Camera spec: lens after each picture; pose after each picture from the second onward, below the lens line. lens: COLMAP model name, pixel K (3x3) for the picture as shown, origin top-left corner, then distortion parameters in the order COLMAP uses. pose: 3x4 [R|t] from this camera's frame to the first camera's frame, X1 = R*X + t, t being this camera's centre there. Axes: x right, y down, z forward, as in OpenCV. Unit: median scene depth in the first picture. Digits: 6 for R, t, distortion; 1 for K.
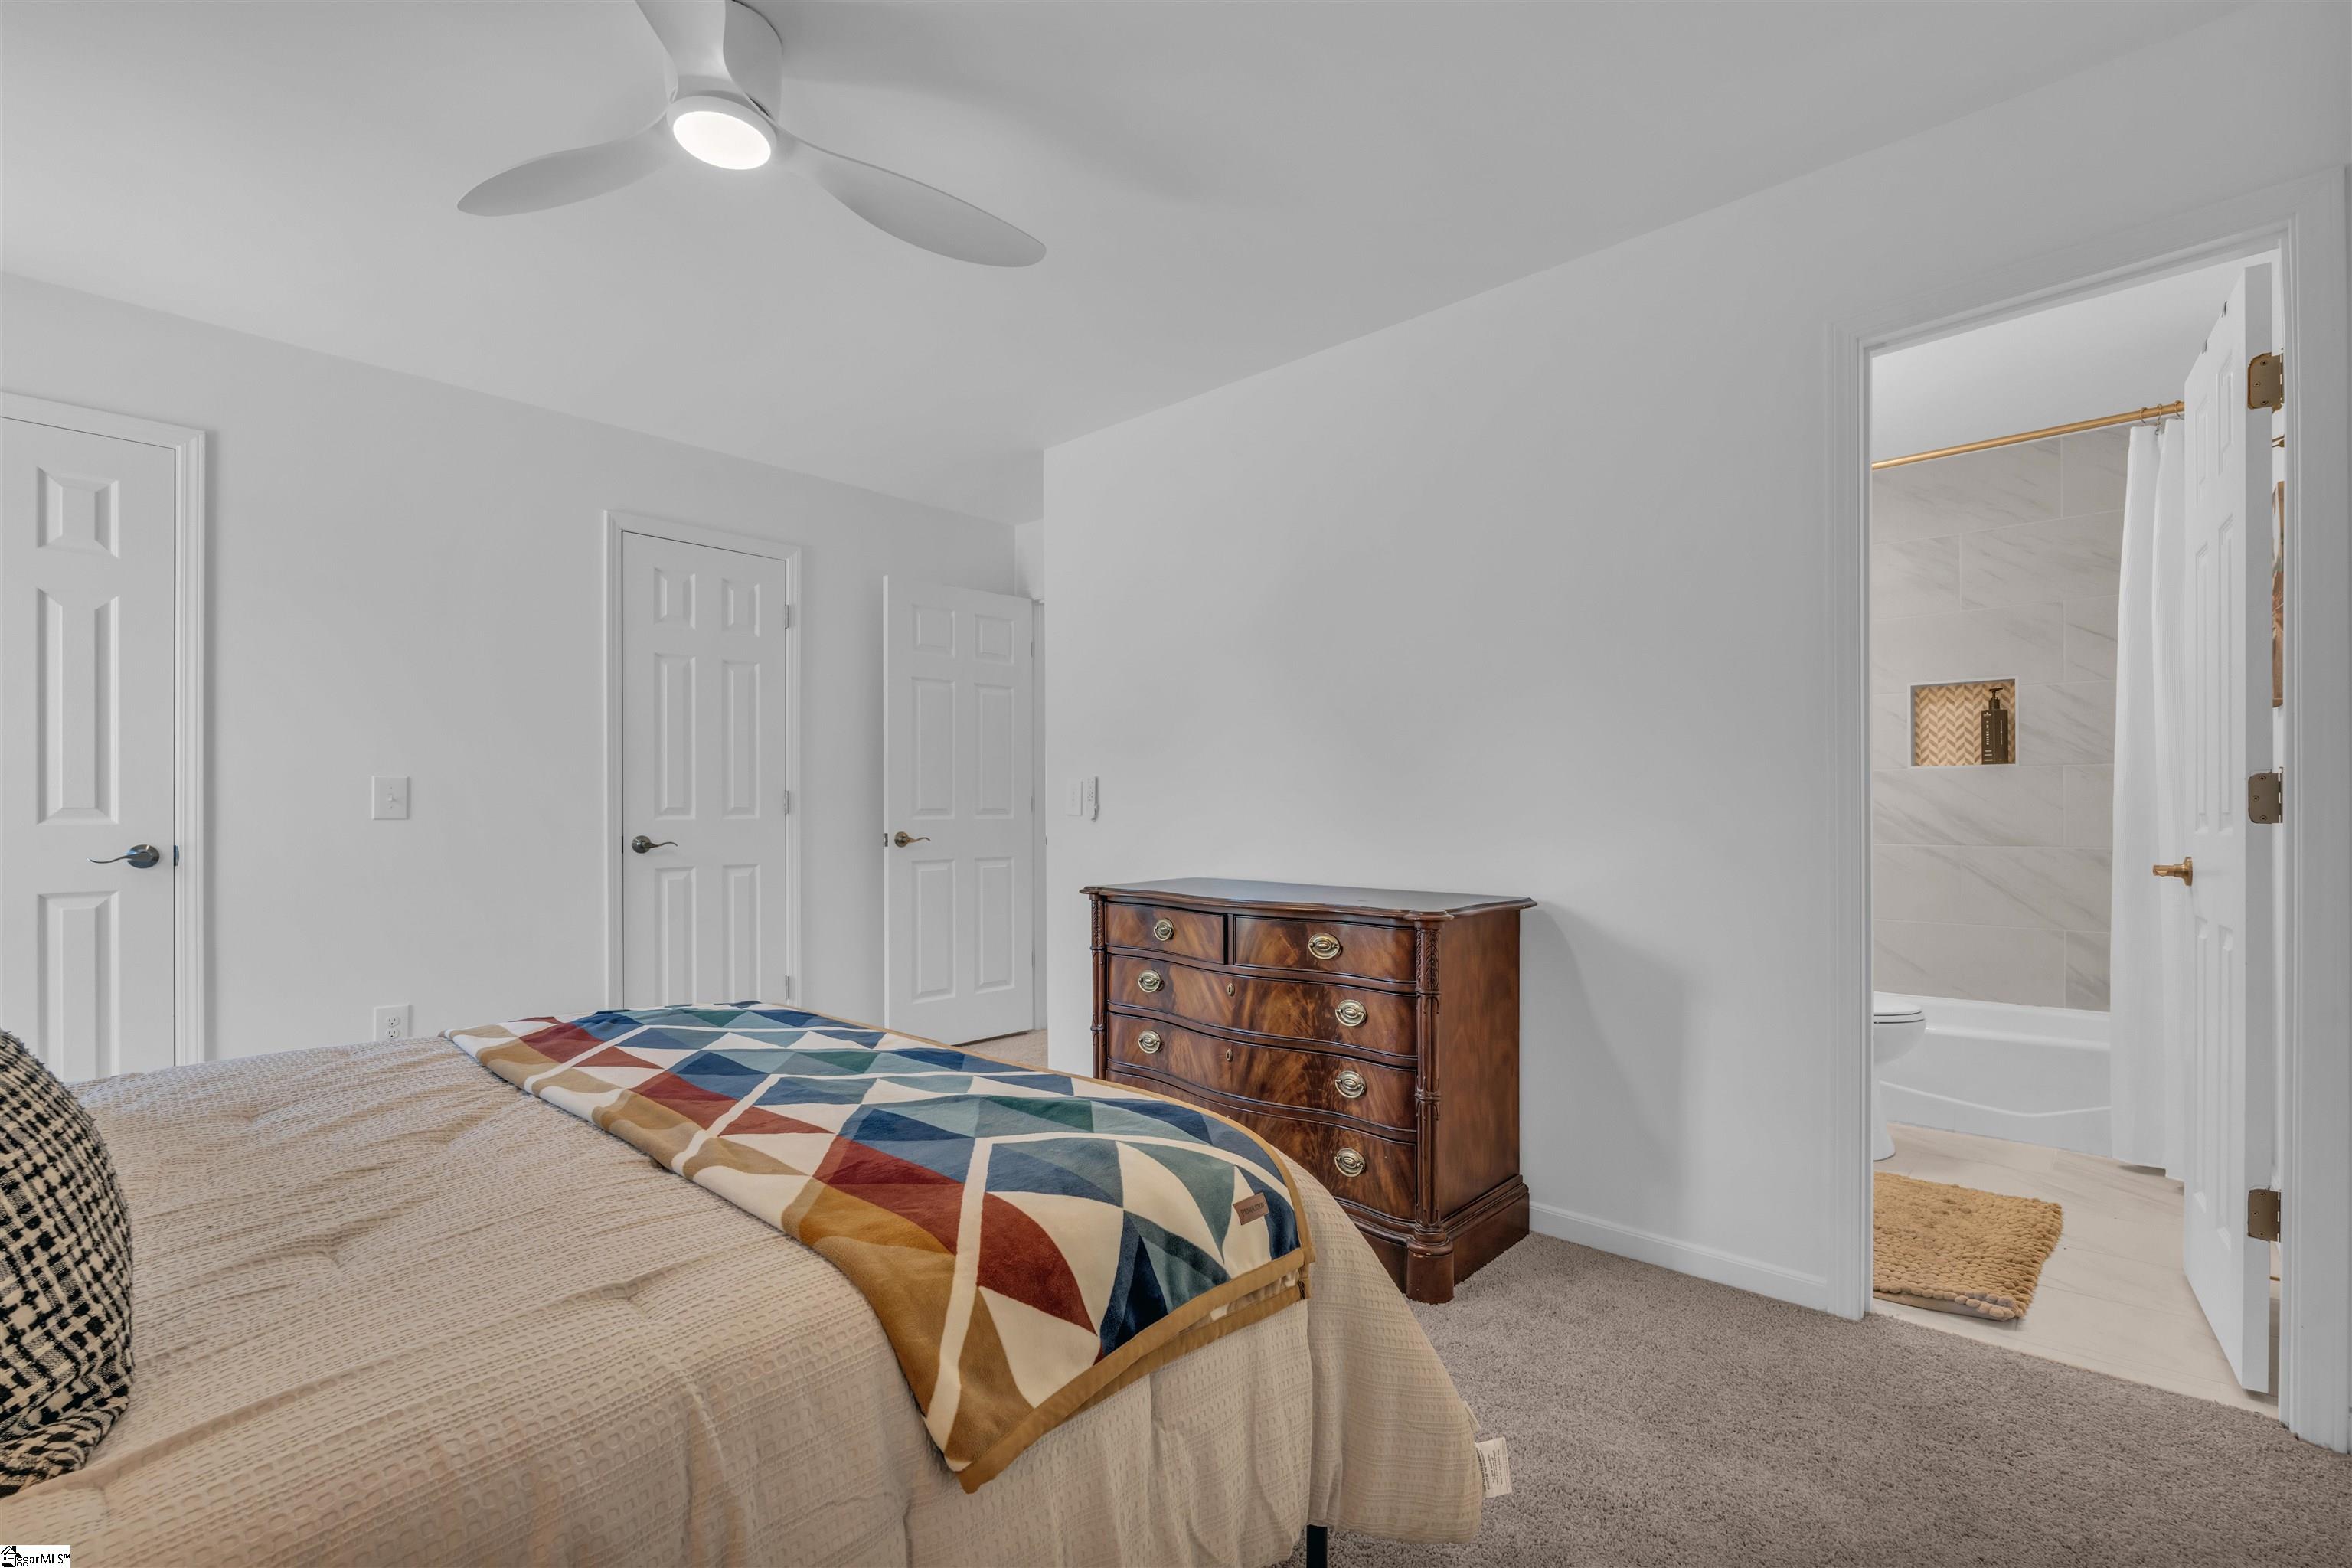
lens RADIAL K [[1025.7, 0, 1170.5], [0, 1025.7, 801.9], [0, 0, 1]] dist [0.001237, 0.000315]
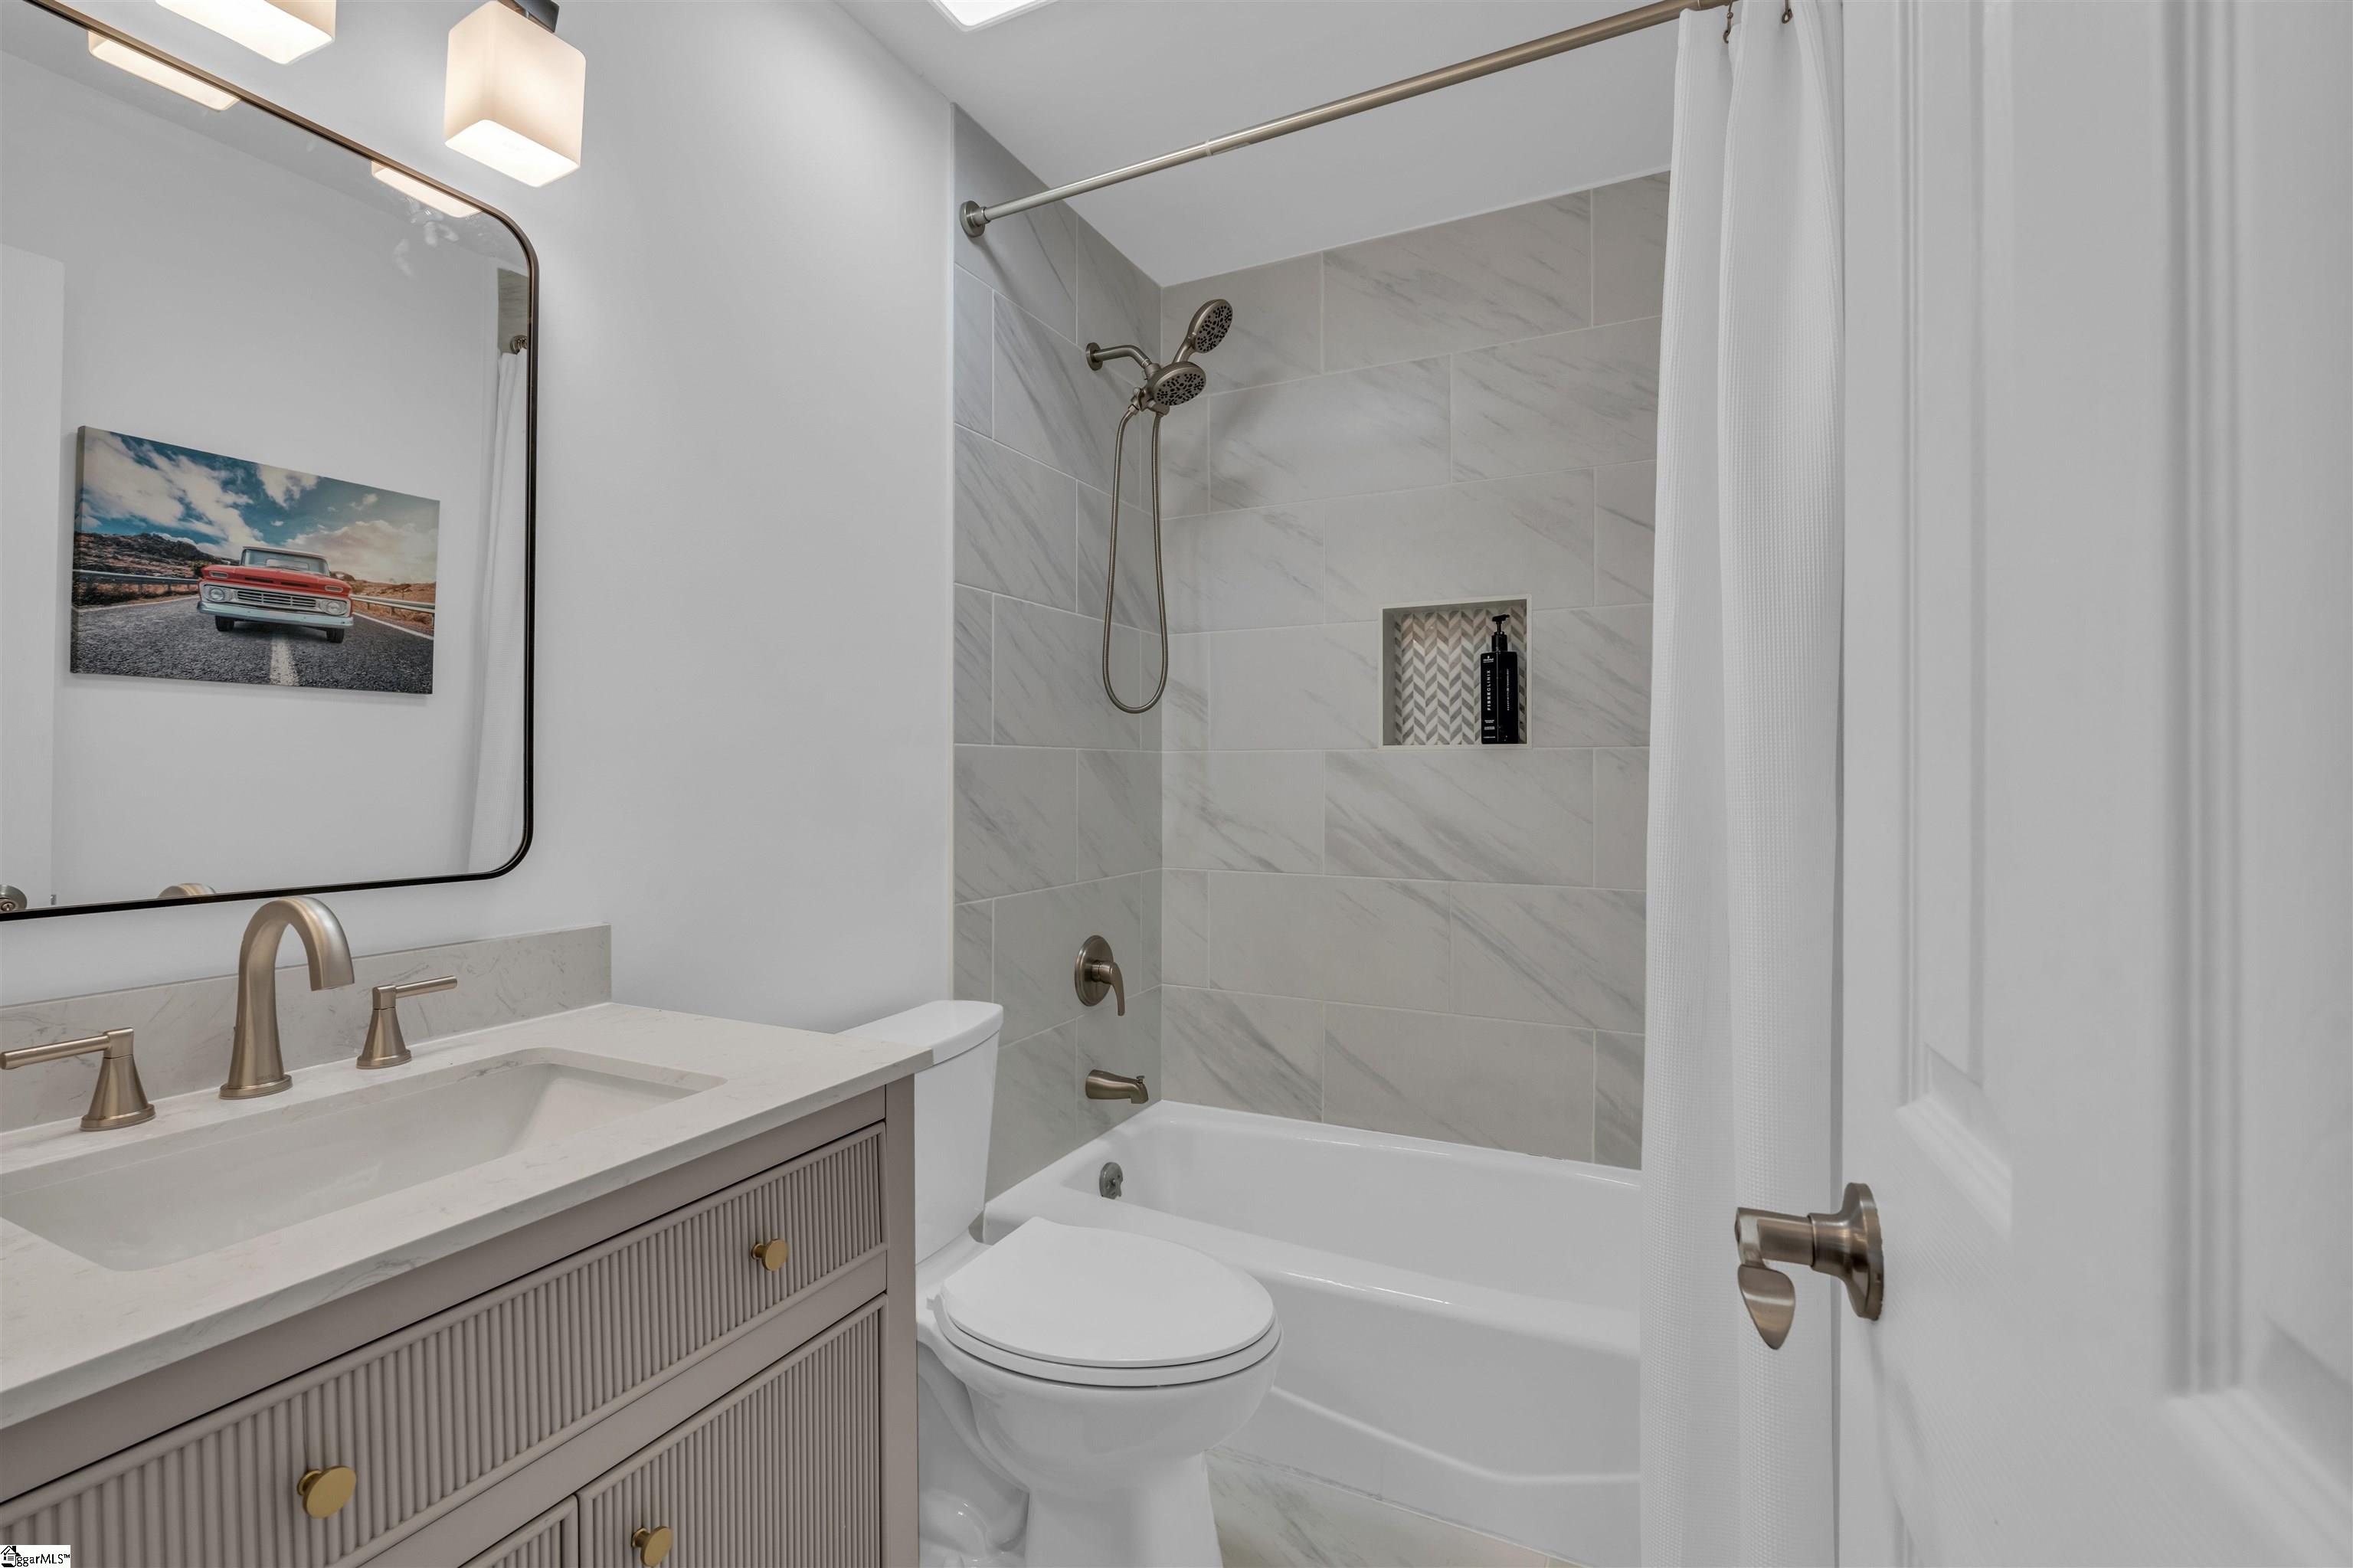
lens RADIAL K [[1026.2, 0, 1181.4], [0, 1026.2, 780.5], [0, 0, 1]] dist [0.001237, 0.000315]
pose [[0.958060, -0.001596, 0.286564, 0.456082], [-0.002933, 0.999878, 0.015374, -0.024437], [-0.286553, -0.015570, 0.957938, 0.483741]]
